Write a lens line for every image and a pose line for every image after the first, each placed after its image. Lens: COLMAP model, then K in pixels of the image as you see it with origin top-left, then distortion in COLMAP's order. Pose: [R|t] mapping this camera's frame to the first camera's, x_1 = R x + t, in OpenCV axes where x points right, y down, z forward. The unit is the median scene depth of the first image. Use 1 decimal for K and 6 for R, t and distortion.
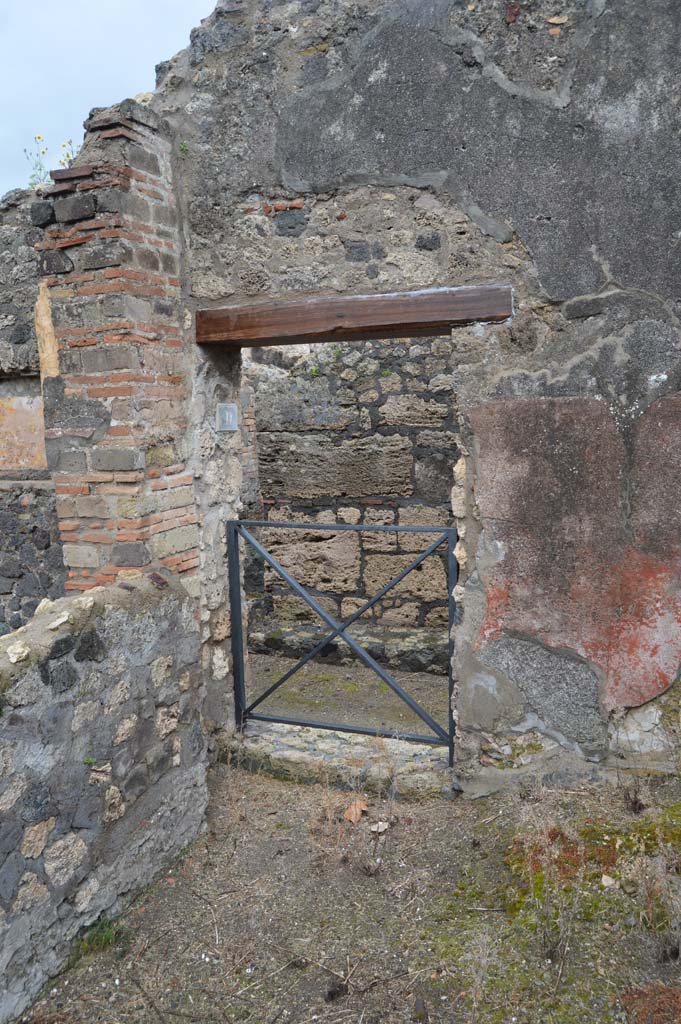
lens RADIAL K [[826.0, 0, 340.3], [0, 826.0, 529.5], [0, 0, 1]] dist [-0.089517, 0.030291]
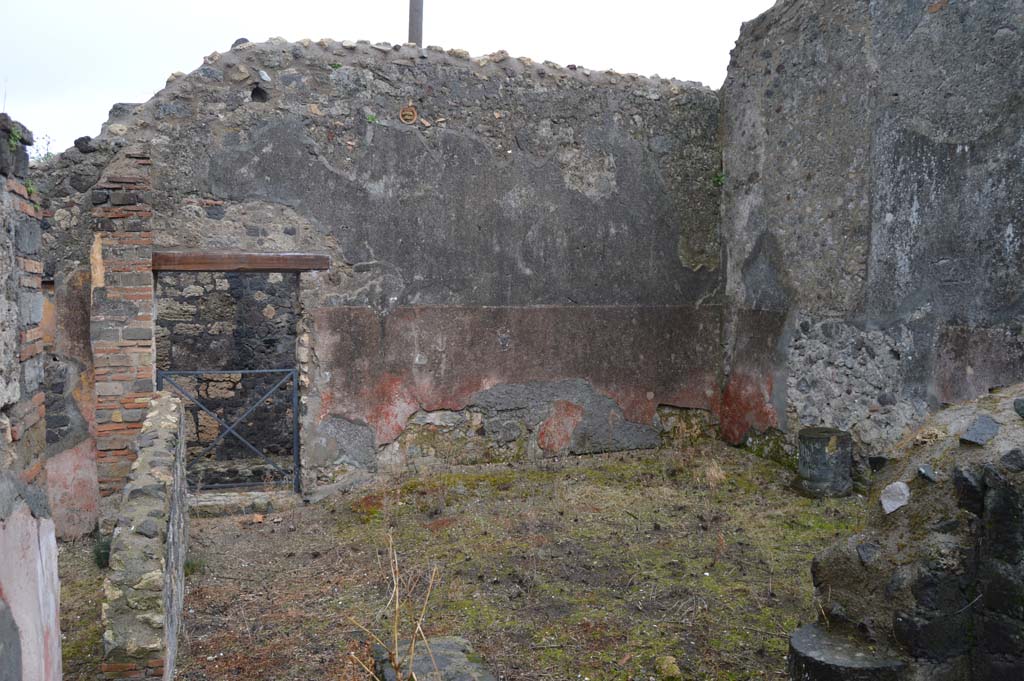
lens RADIAL K [[826.0, 0, 511.9], [0, 826.0, 337.8], [0, 0, 1]] dist [-0.089517, 0.030291]
pose [[0.738995, 0.000853, 0.673710, -0.889804], [0.074770, 0.993718, -0.083274, 0.139510], [-0.669549, 0.111912, 0.734289, -0.900548]]
